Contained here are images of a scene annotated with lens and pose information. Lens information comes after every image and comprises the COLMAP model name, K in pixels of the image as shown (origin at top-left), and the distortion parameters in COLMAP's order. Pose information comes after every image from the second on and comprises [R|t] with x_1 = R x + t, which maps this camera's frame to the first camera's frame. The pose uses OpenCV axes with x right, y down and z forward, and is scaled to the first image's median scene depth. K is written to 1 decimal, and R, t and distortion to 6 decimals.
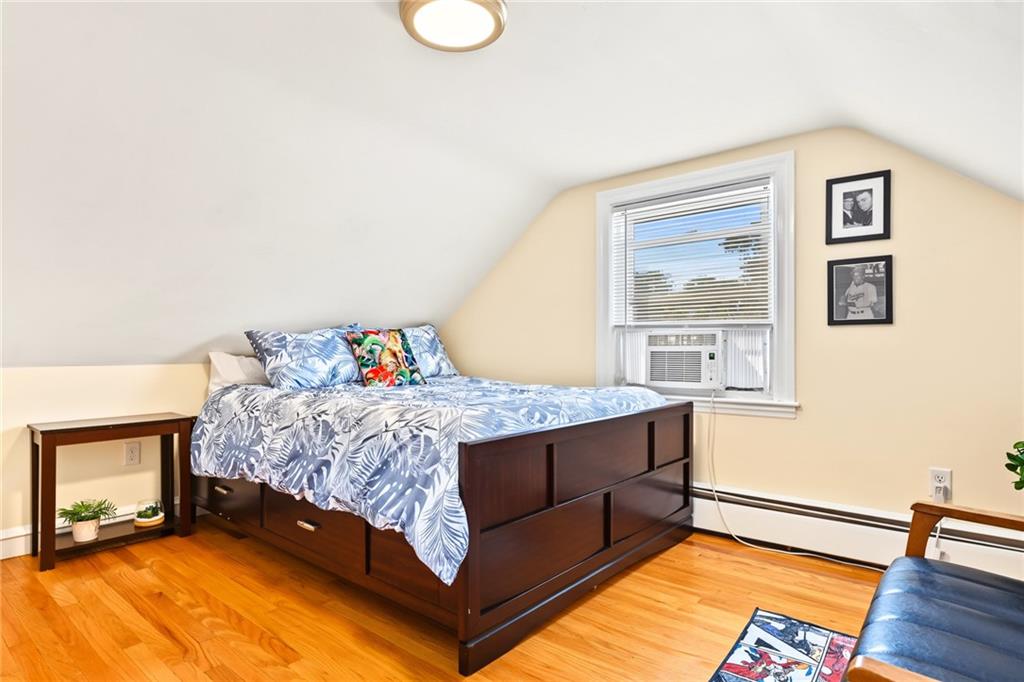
lens RADIAL K [[530.6, 0, 503.1], [0, 530.6, 347.9], [0, 0, 1]] dist [-0.002178, -0.000546]
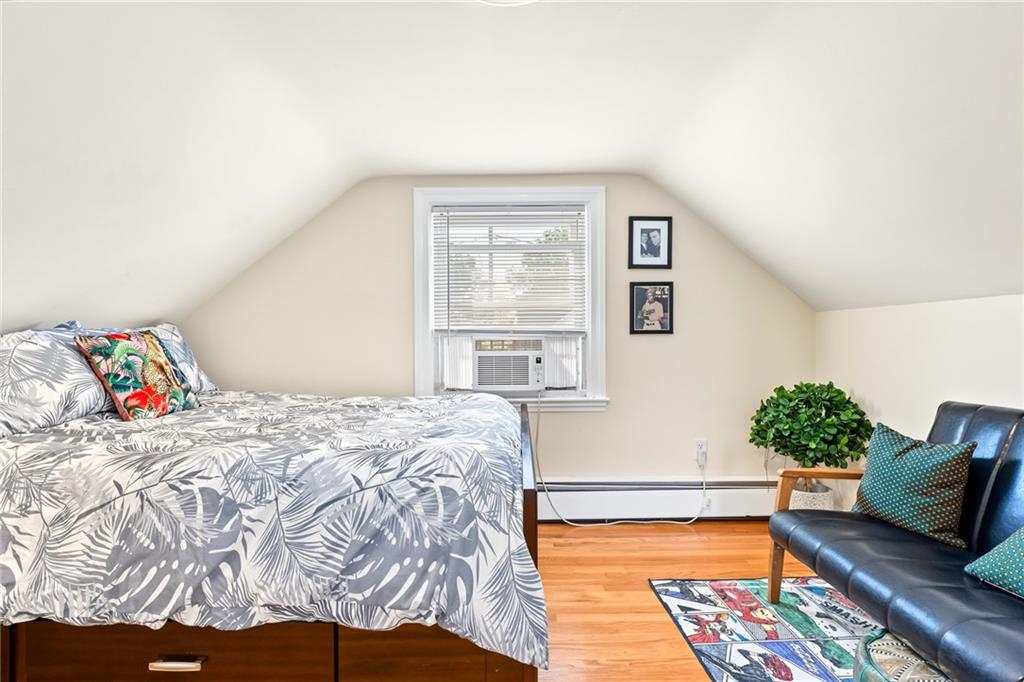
lens RADIAL K [[513.8, 0, 512.7], [0, 513.8, 346.0], [0, 0, 1]] dist [-0.006181, 0.000192]
pose [[0.771419, -0.011331, 0.636226, -0.379223], [0.004109, 0.999909, 0.012826, -0.032793], [-0.636314, -0.007280, 0.771396, 0.260688]]
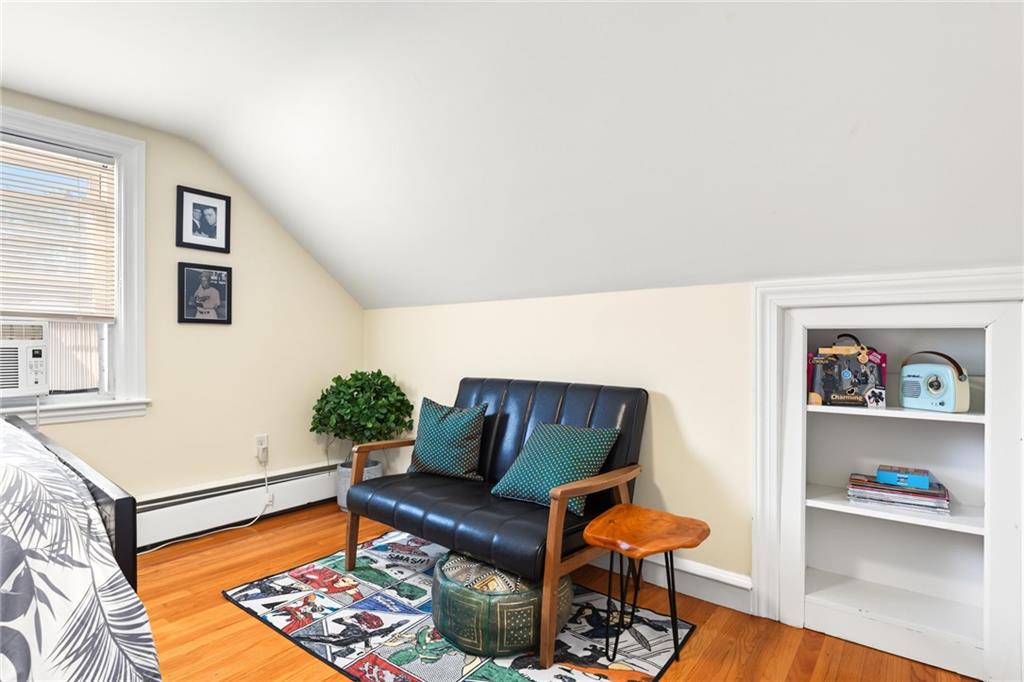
lens RADIAL K [[513.8, 0, 500.5], [0, 513.8, 350.3], [0, 0, 1]] dist [-0.006181, 0.000192]
pose [[0.017554, -0.010356, 0.999792, -0.423323], [-0.006420, 0.999925, 0.010470, -0.001852], [-0.999825, -0.006603, 0.017487, 0.352050]]
